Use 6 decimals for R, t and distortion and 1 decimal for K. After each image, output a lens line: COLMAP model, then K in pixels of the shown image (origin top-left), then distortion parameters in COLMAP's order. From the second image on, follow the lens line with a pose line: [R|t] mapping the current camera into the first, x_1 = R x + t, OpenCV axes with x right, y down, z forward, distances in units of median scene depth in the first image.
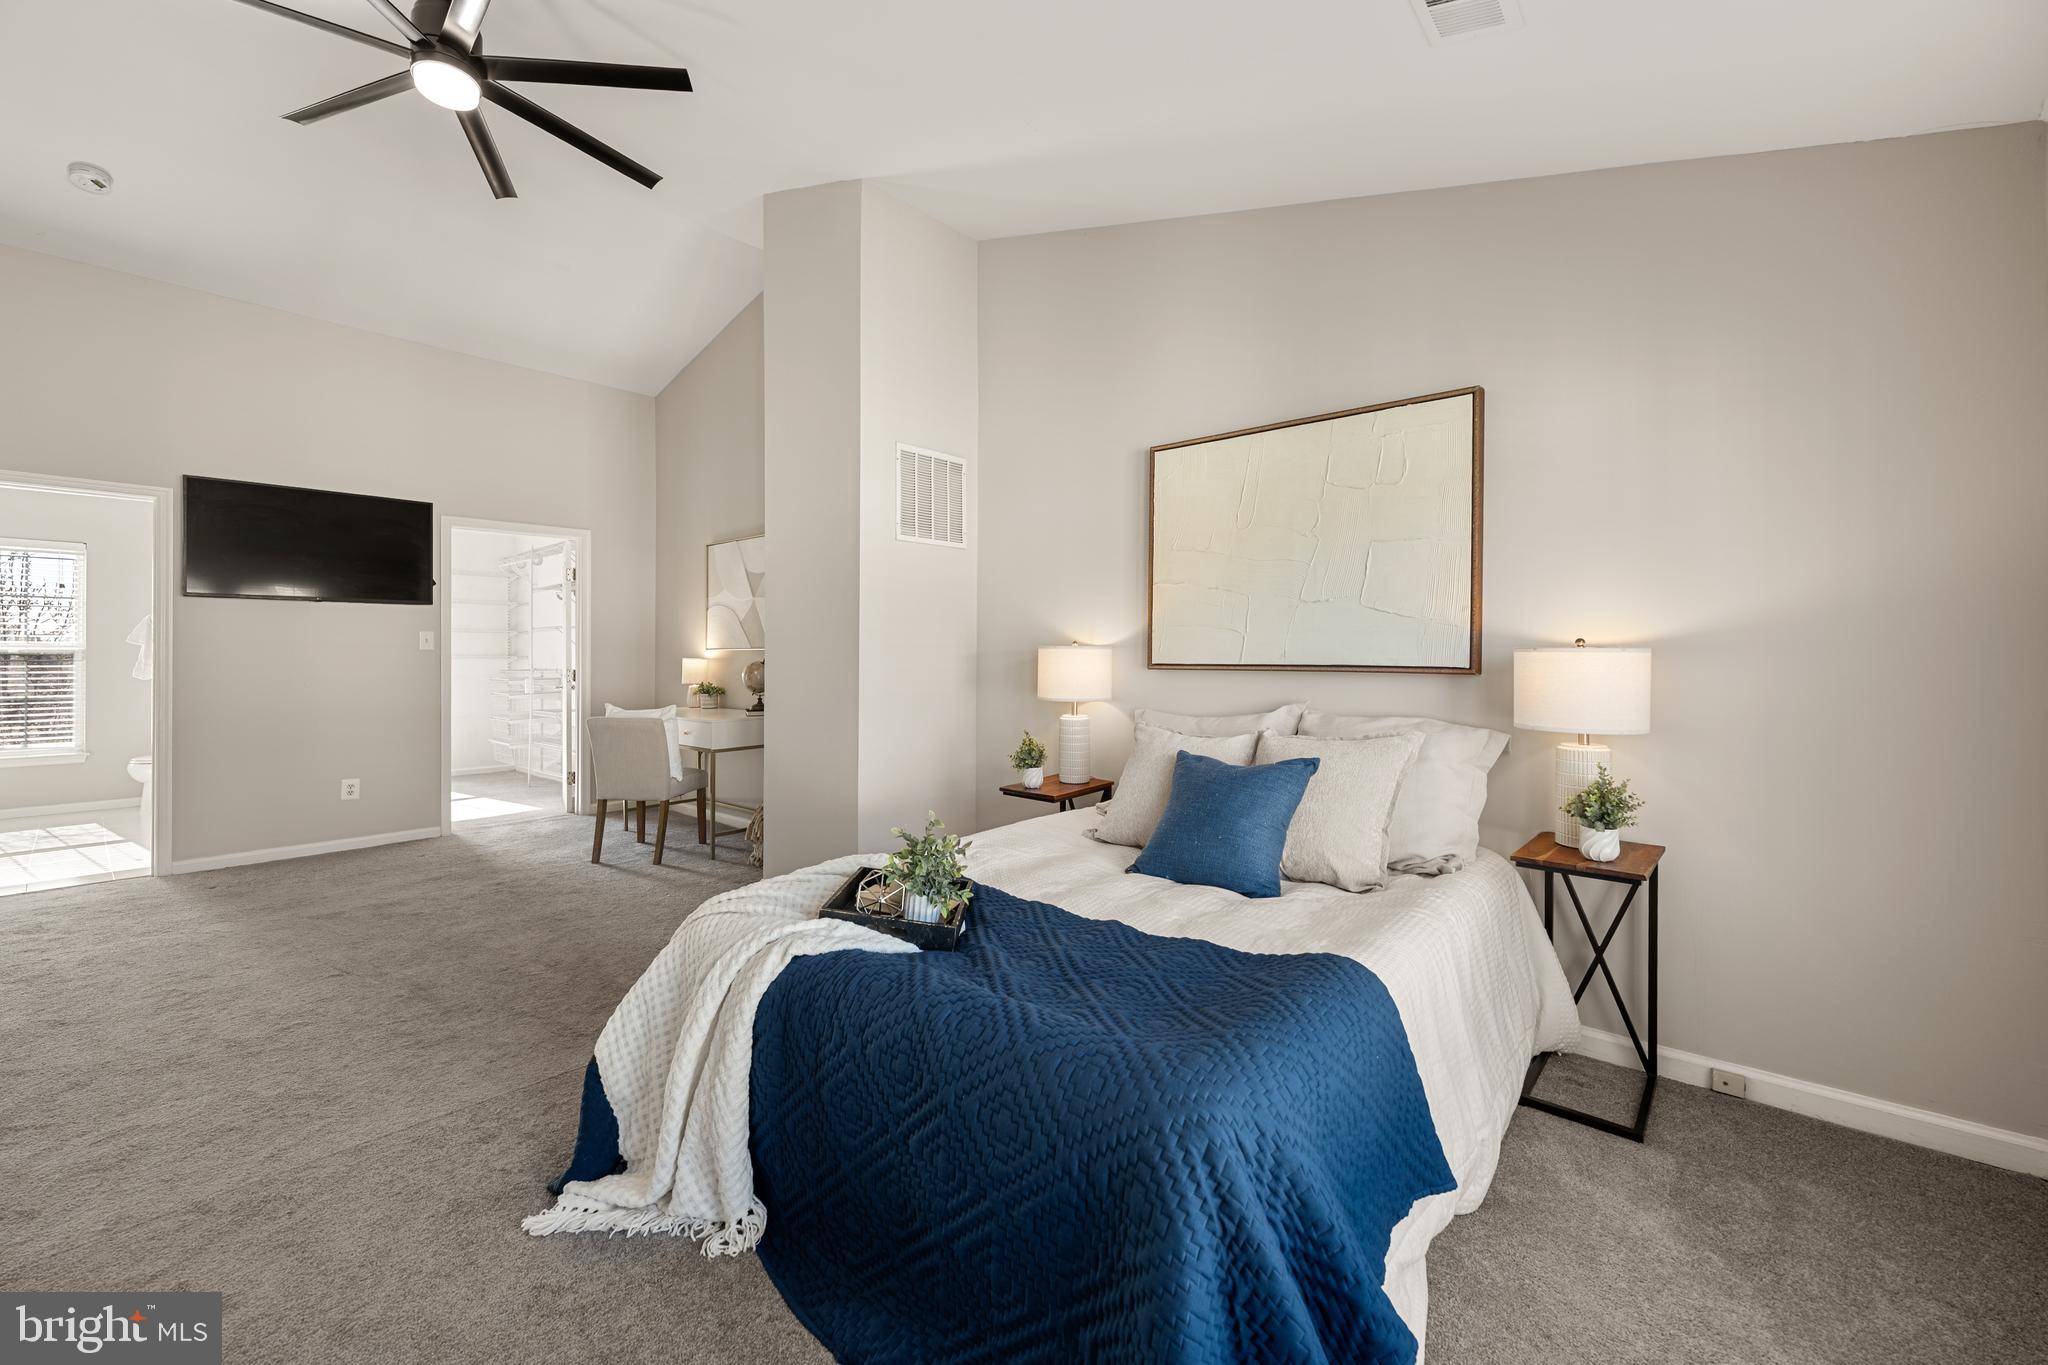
lens RADIAL K [[822.5, 0, 1018.2], [0, 822.5, 672.6], [0, 0, 1]] dist [-0.000113, 0.000243]
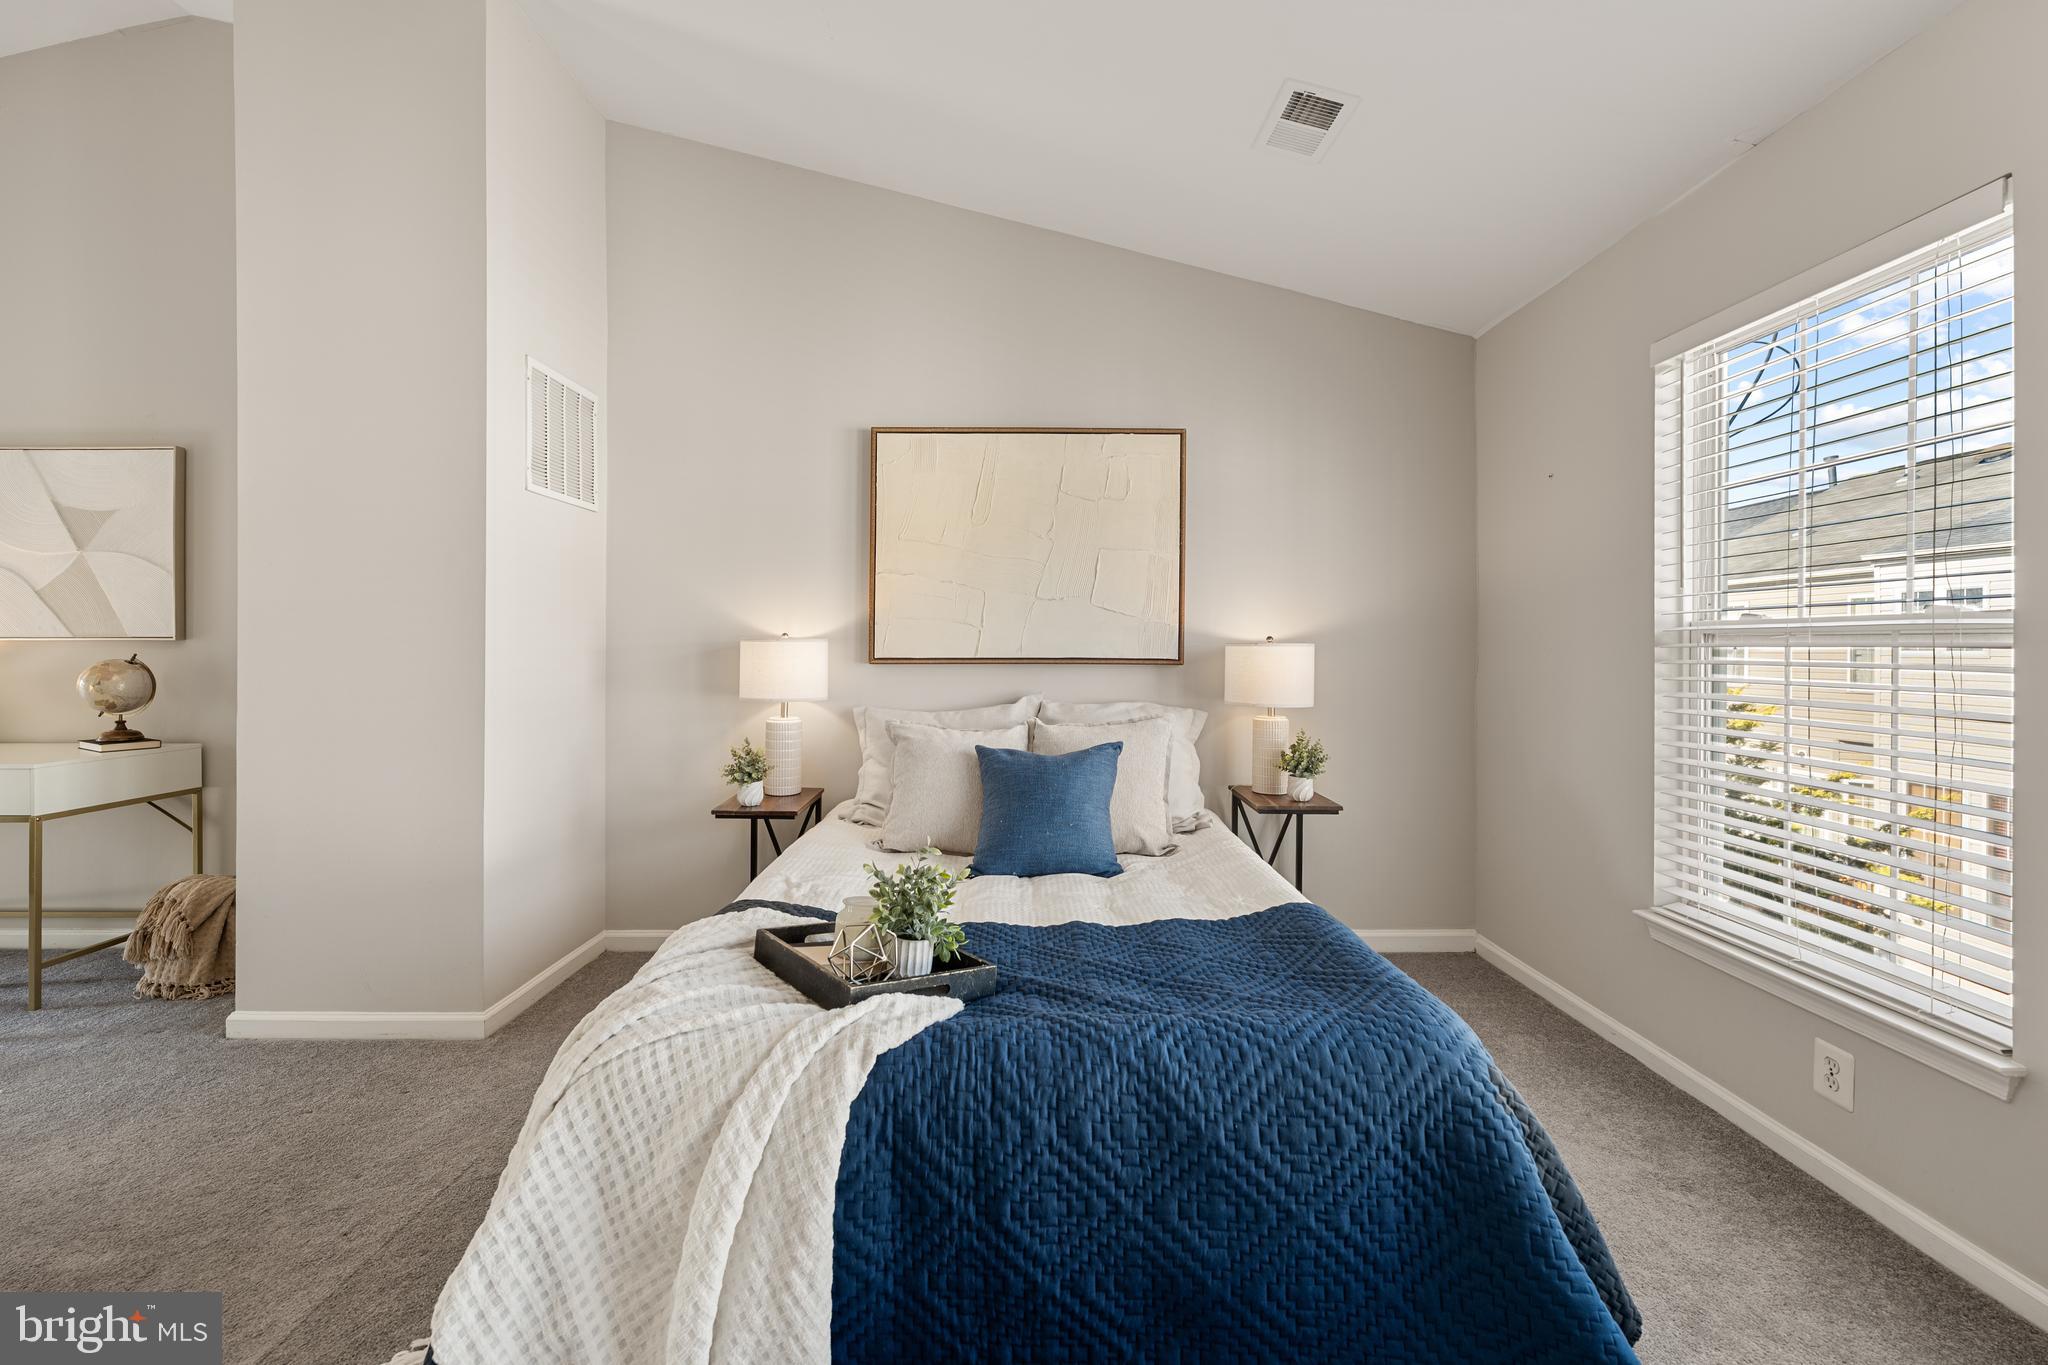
lens RADIAL K [[822.5, 0, 1018.2], [0, 822.5, 672.6], [0, 0, 1]] dist [-0.000113, 0.000243]
pose [[0.751512, -0.018977, 0.659446, -0.323230], [0.013974, 0.999820, 0.012847, -0.003817], [-0.659571, -0.000440, 0.751642, 0.177635]]
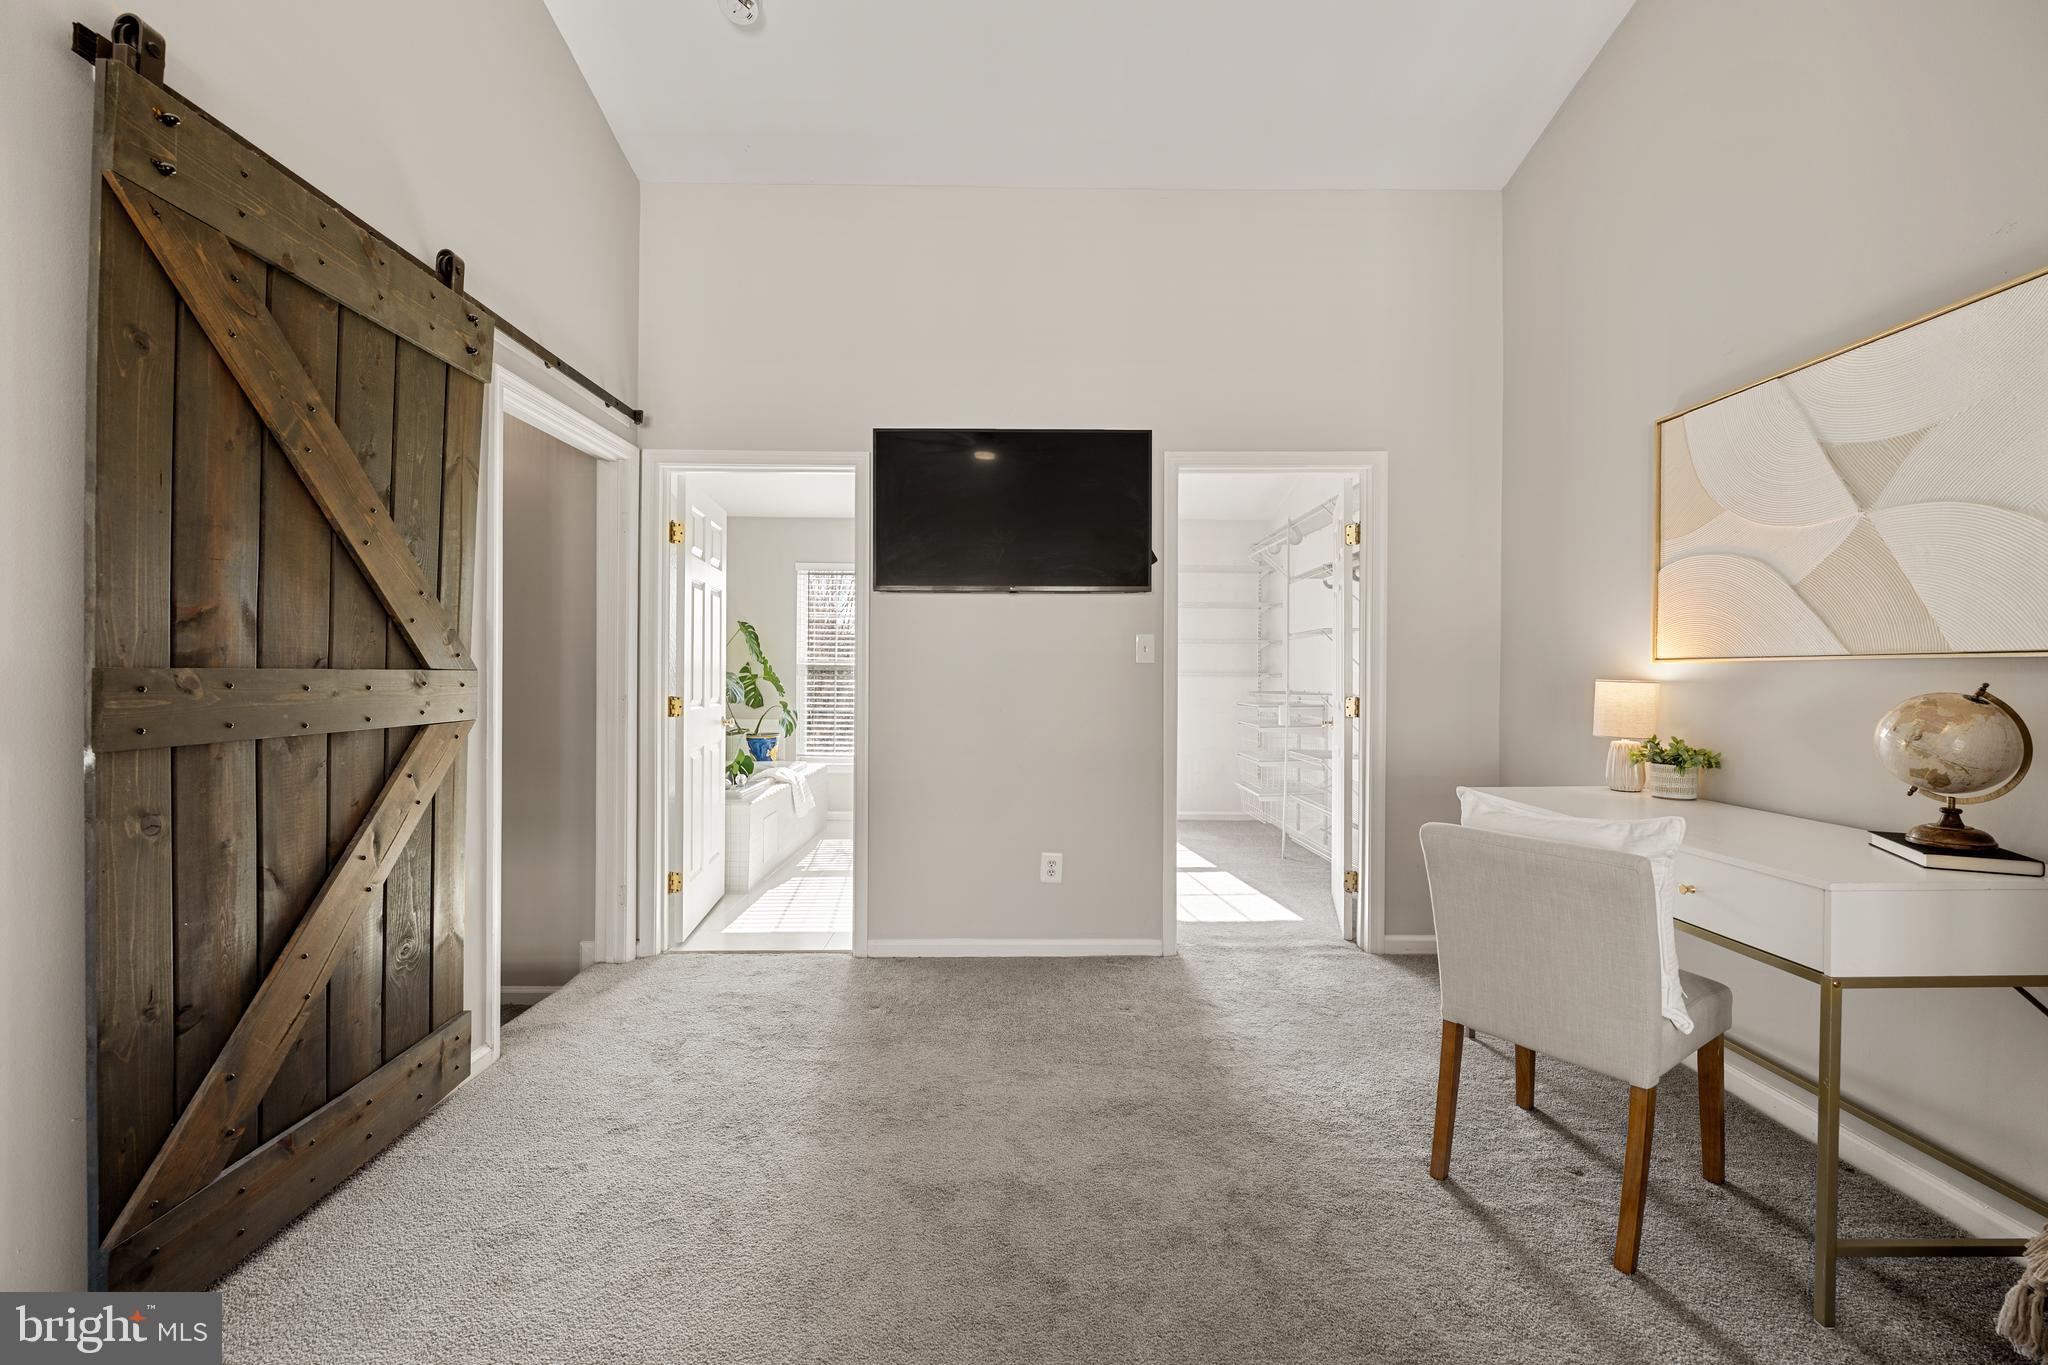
lens RADIAL K [[829.2, 0, 1022.0], [0, 829.2, 640.6], [0, 0, 1]] dist [0.000137, -0.000082]
pose [[0.670982, -0.024350, -0.741073, -0.470646], [-0.020399, 0.998476, -0.051278, -0.015260], [0.741193, 0.049524, 0.669463, 0.767703]]
